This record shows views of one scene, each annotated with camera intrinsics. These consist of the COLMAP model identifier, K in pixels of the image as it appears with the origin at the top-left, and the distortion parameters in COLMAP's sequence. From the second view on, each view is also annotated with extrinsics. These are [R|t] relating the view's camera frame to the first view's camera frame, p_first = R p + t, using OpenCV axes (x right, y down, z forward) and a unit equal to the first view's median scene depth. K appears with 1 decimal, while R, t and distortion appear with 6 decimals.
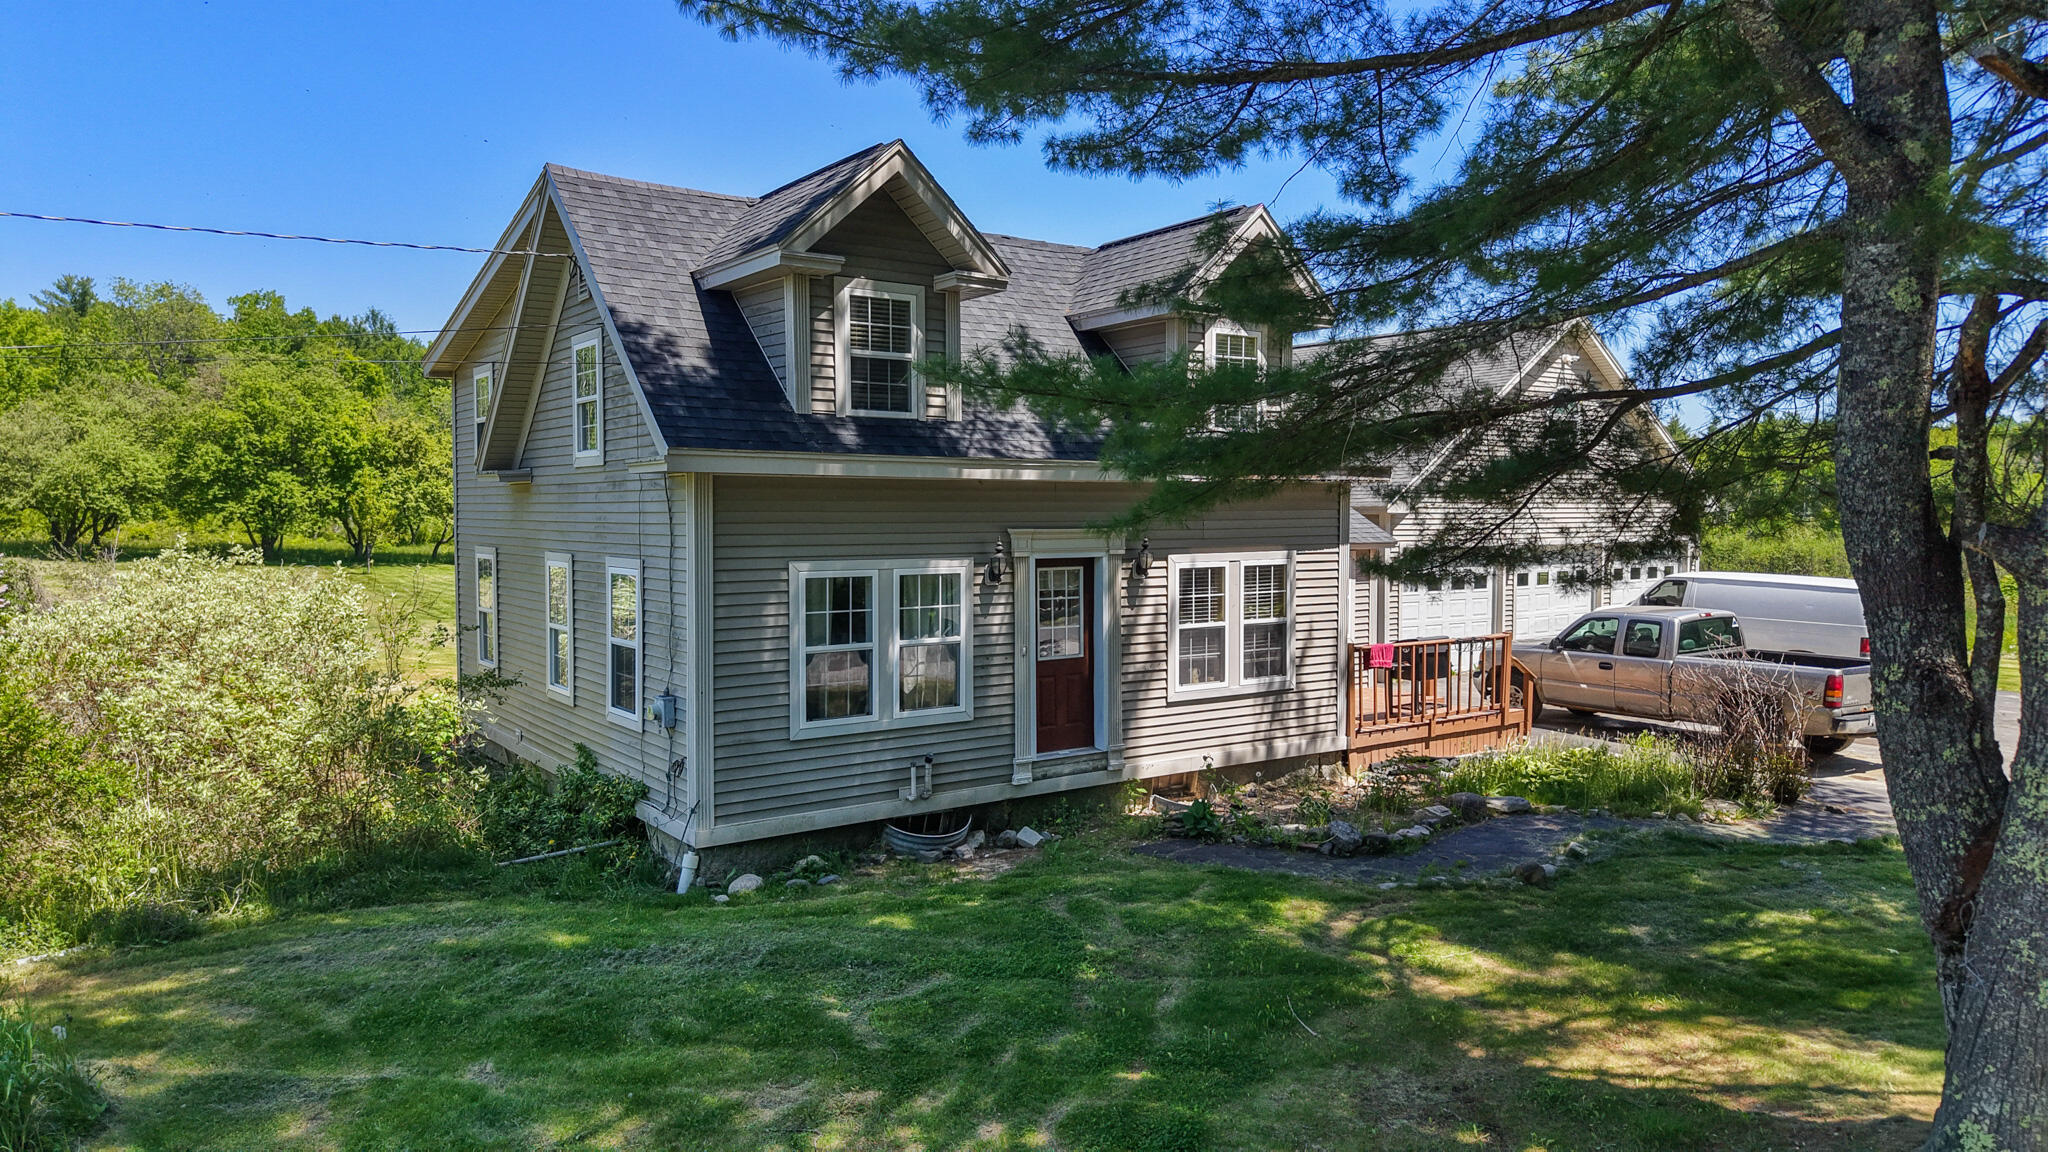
lens RADIAL K [[1375.9, 0, 1029.6], [0, 1375.9, 574.6], [0, 0, 1]] dist [0.048297, -0.053979]
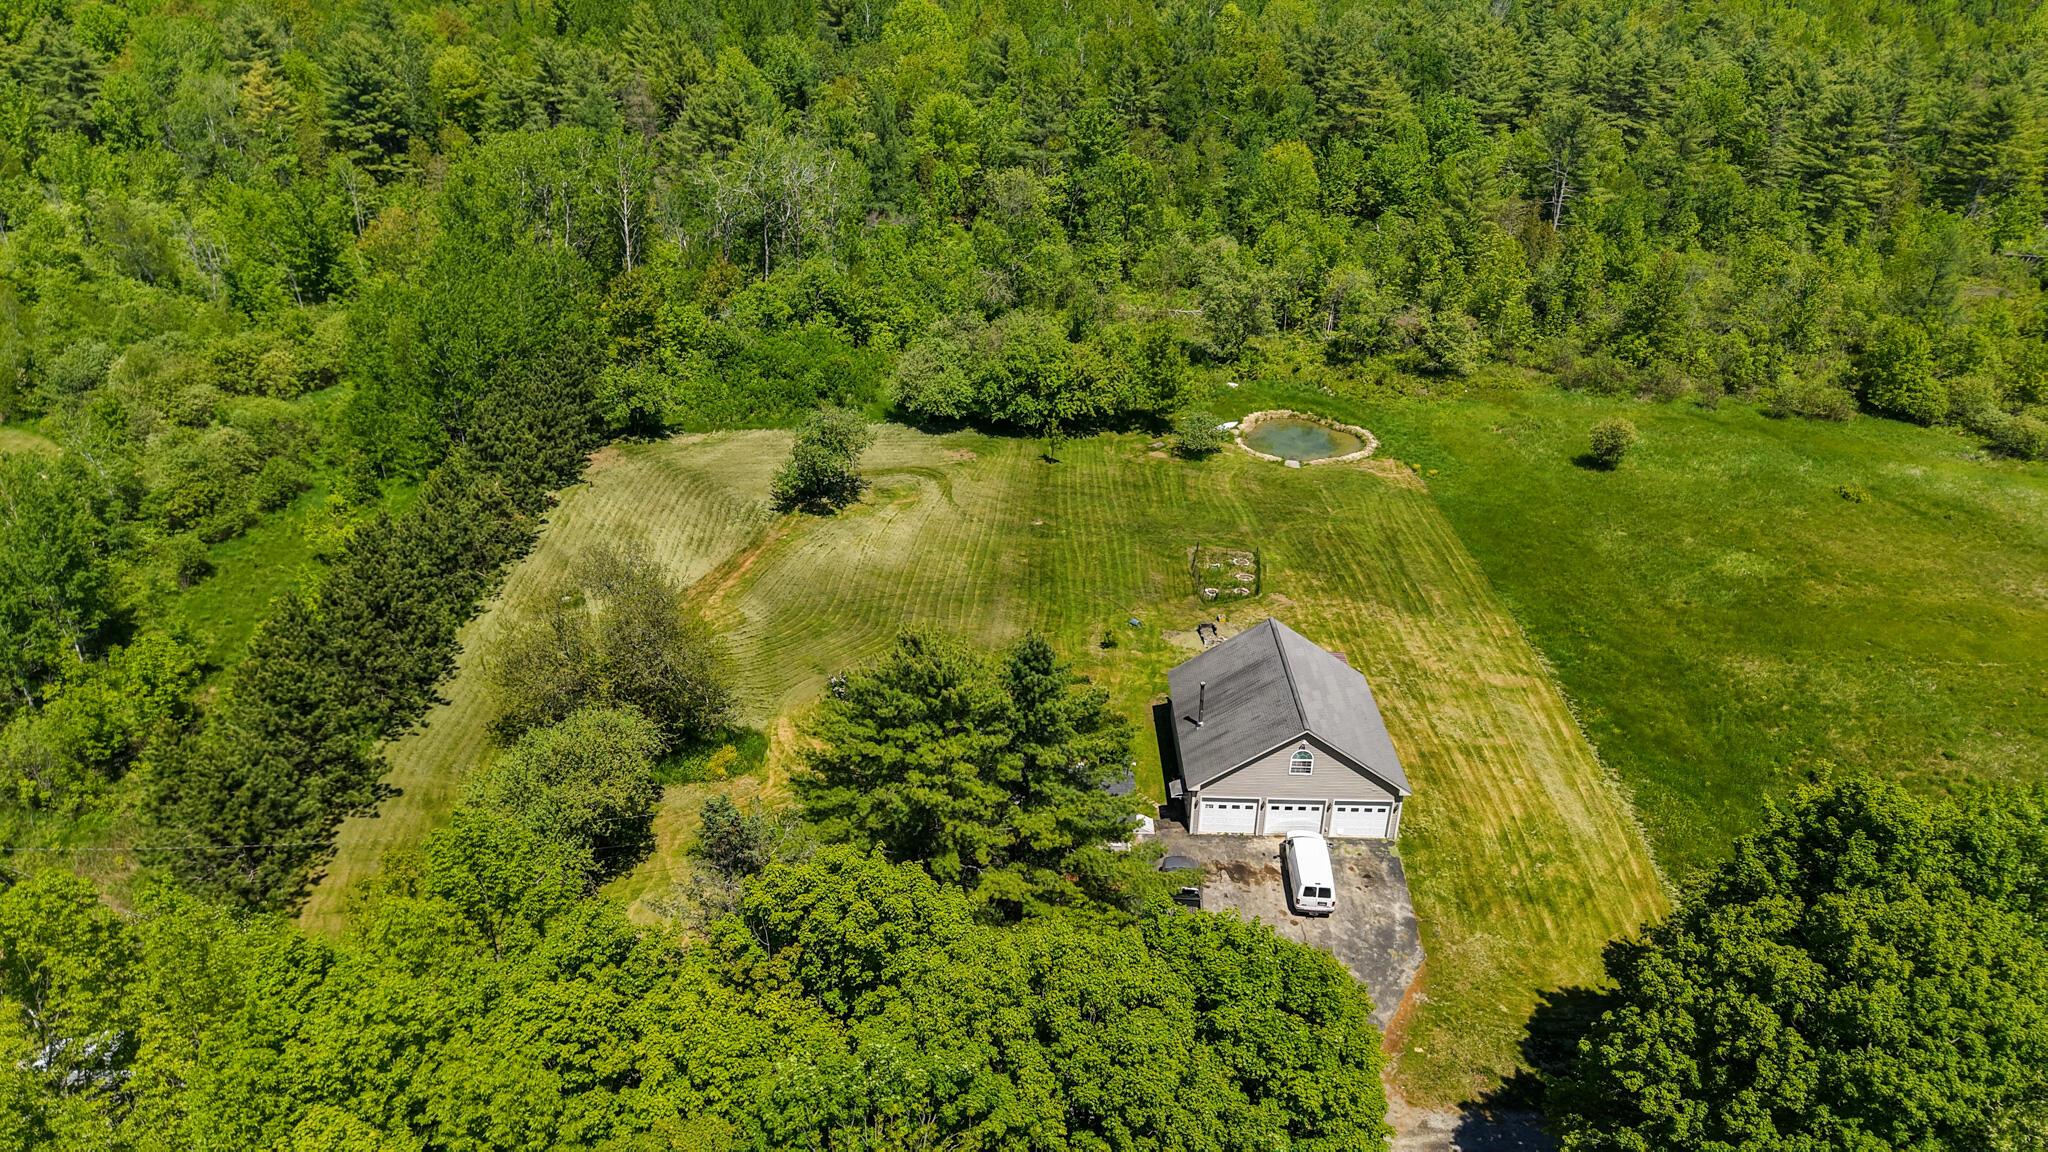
lens RADIAL K [[1375.9, 0, 1007.5], [0, 1375.9, 566.3], [0, 0, 1]] dist [0.048297, -0.053979]
pose [[0.792145, 0.288992, -0.537578, 2.396597], [-0.043402, 0.905237, 0.422684, -2.934718], [0.608788, -0.311495, 0.729622, -2.147282]]
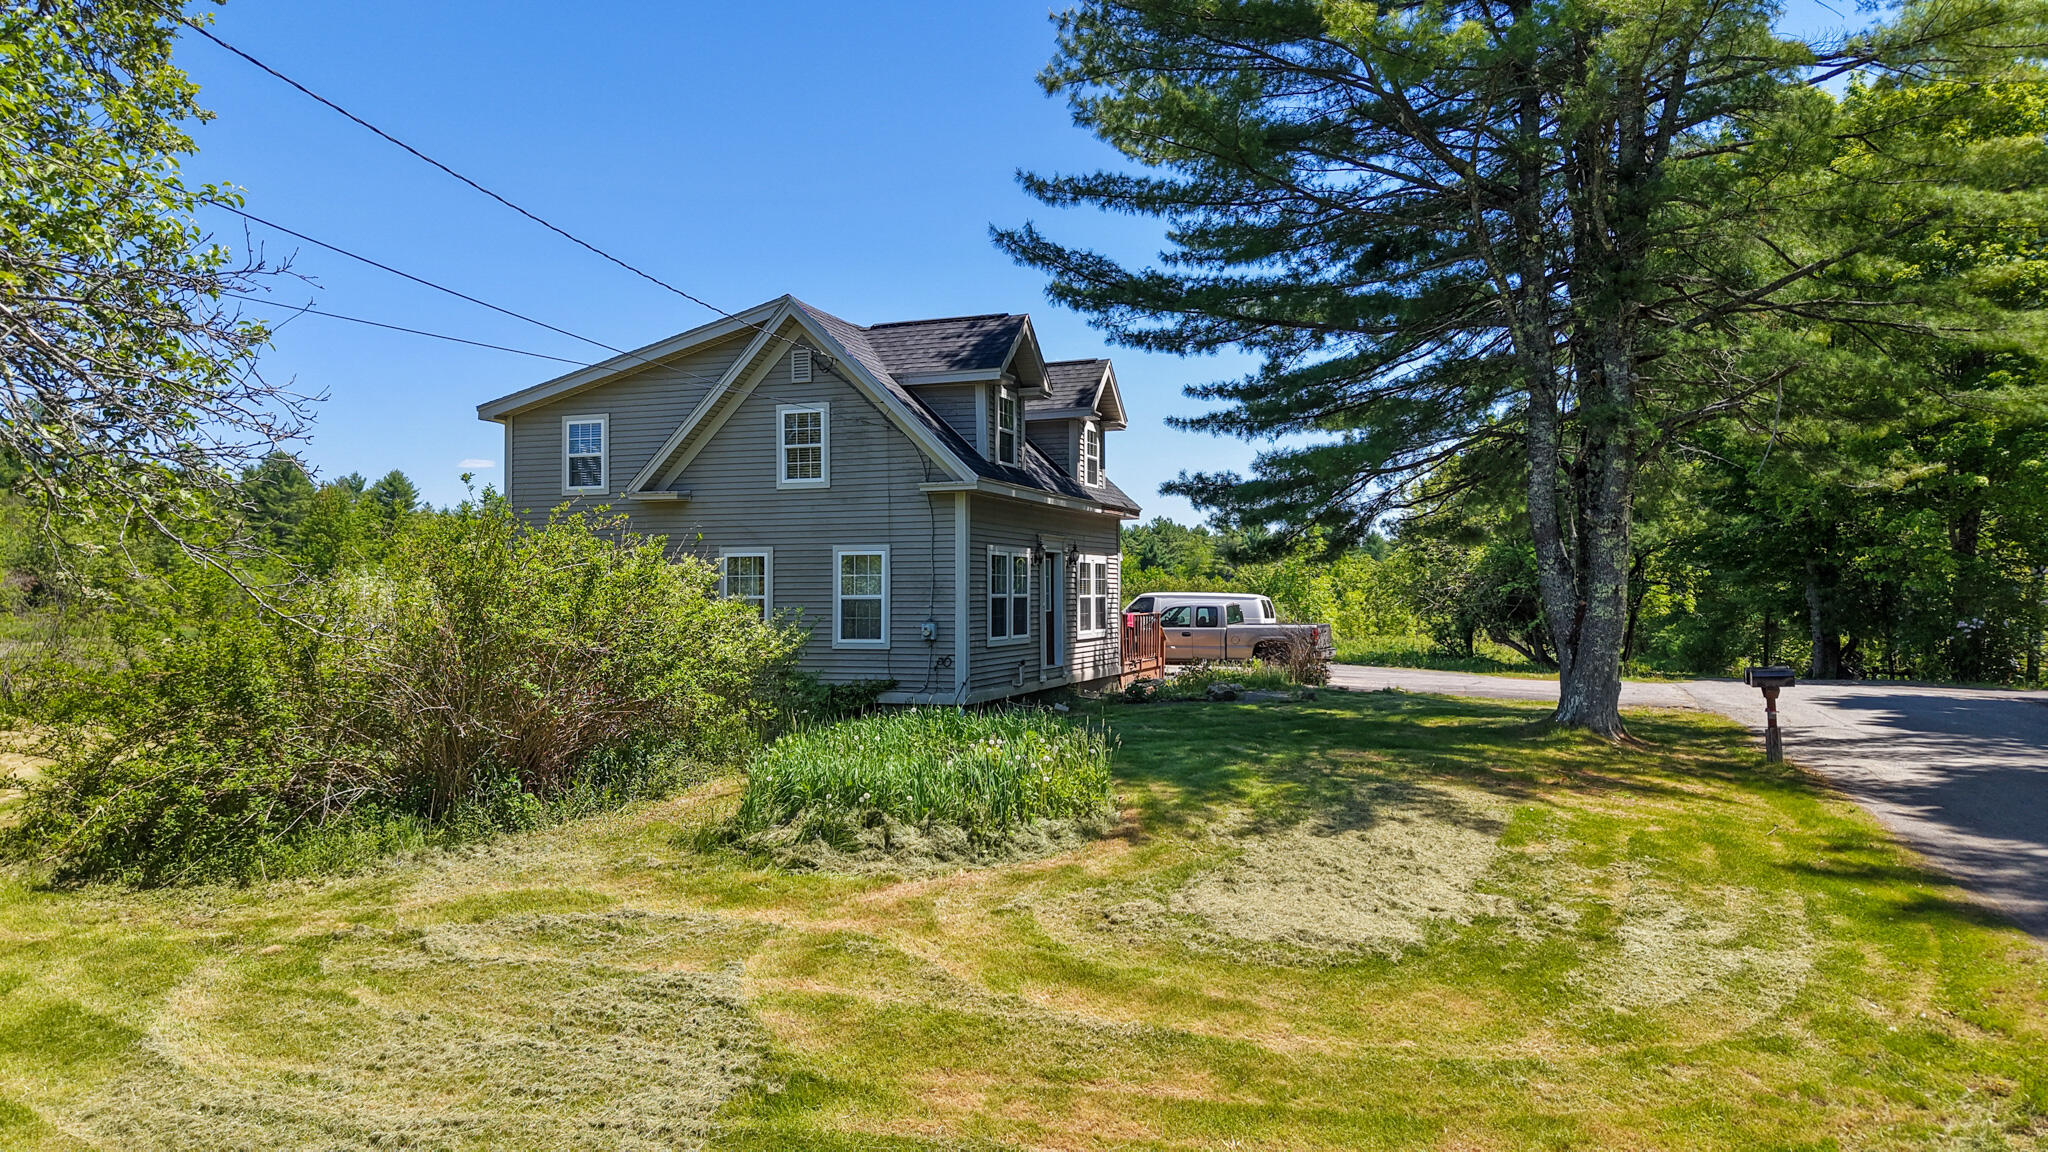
lens RADIAL K [[1375.9, 0, 1019.7], [0, 1375.9, 573.8], [0, 0, 1]] dist [0.048297, -0.053979]
pose [[0.827144, 0.006463, 0.561952, -0.962016], [0.030700, 0.997921, -0.056664, 0.109691], [-0.561150, 0.064121, 0.825226, -0.398531]]
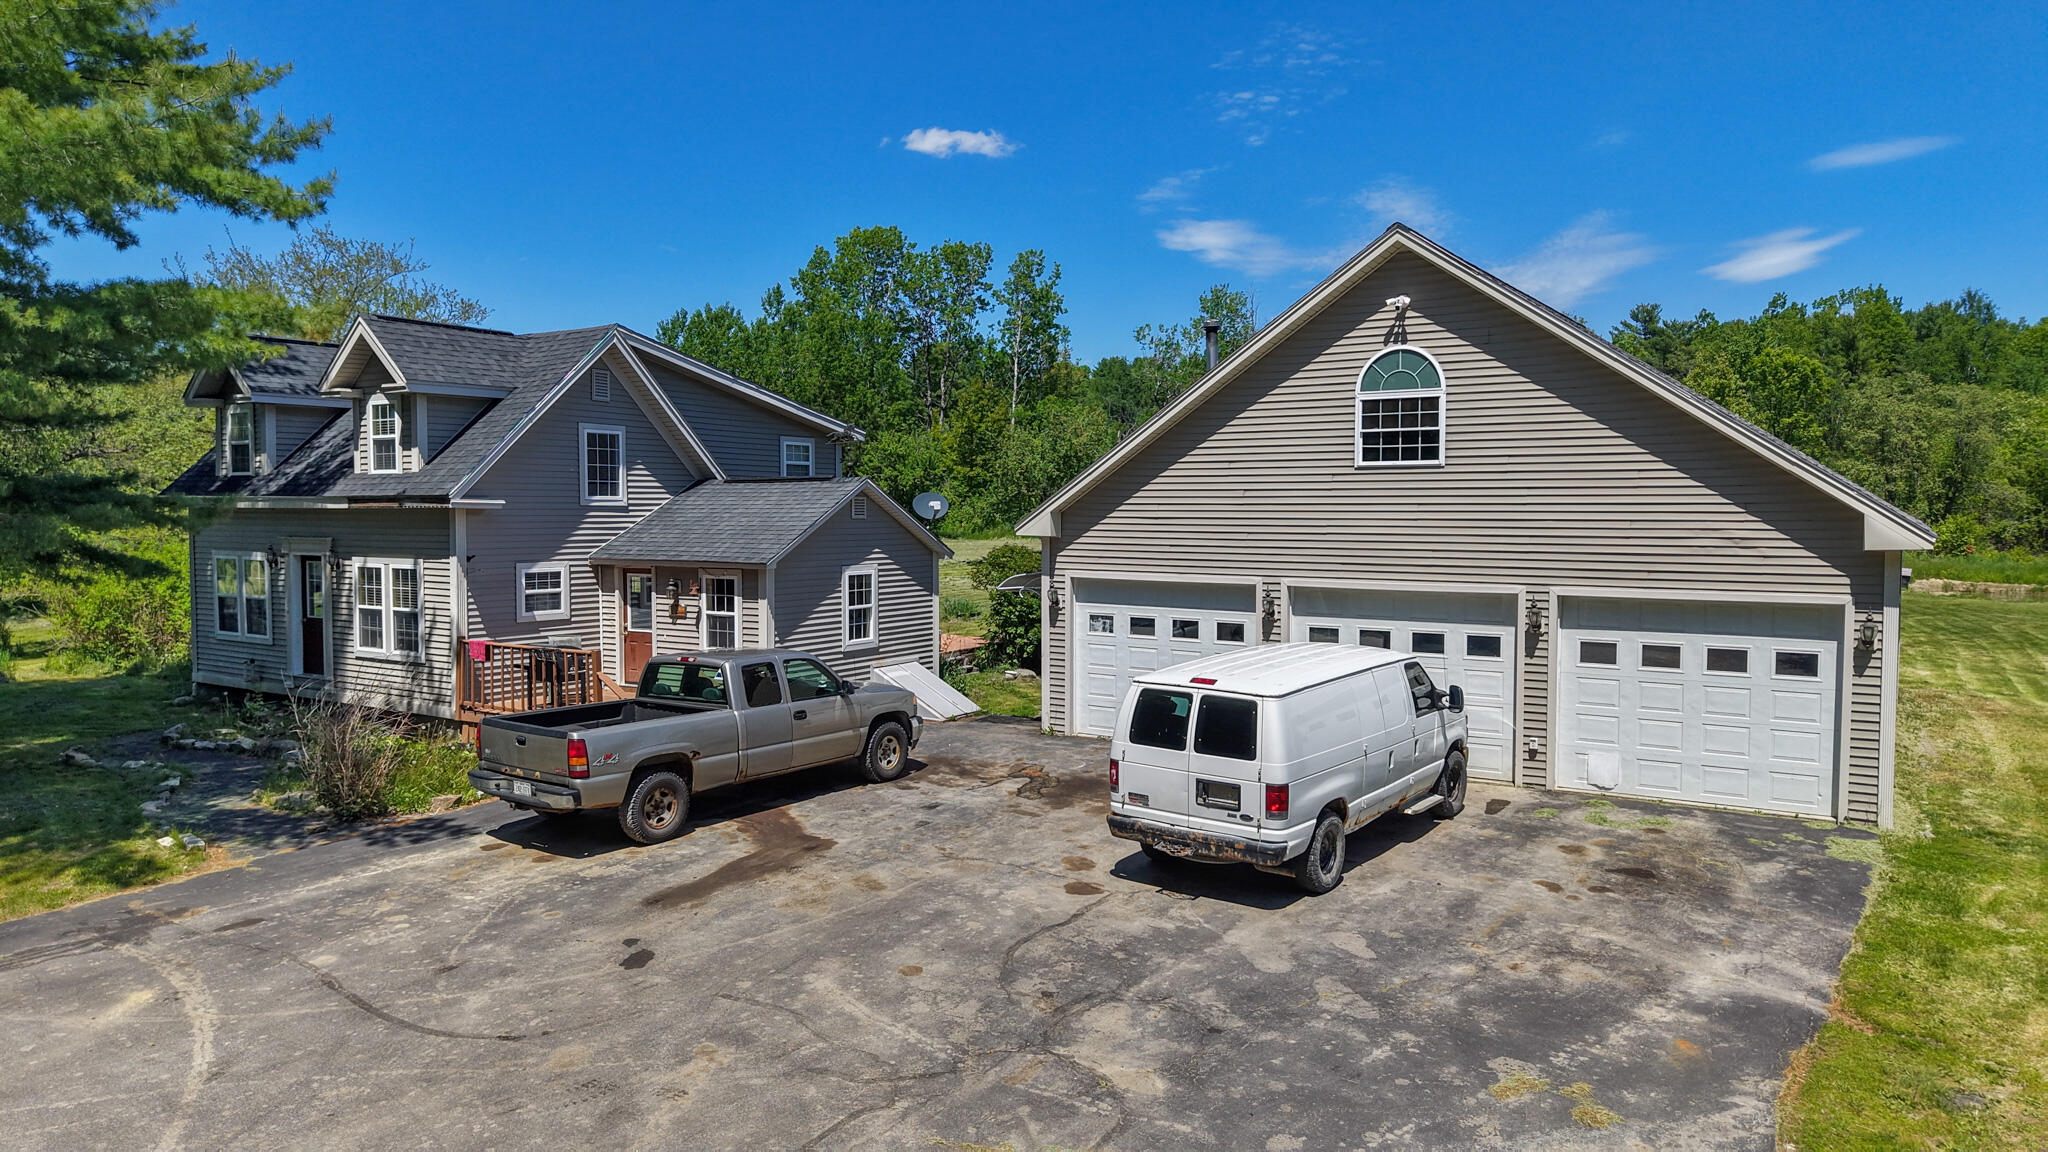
lens RADIAL K [[1375.9, 0, 1007.2], [0, 1375.9, 572.8], [0, 0, 1]] dist [0.048297, -0.053979]
pose [[0.344802, 0.046090, -0.937543, 1.818928], [-0.047252, 0.998380, 0.031703, -0.081433], [0.937485, 0.033369, 0.346422, 1.183901]]
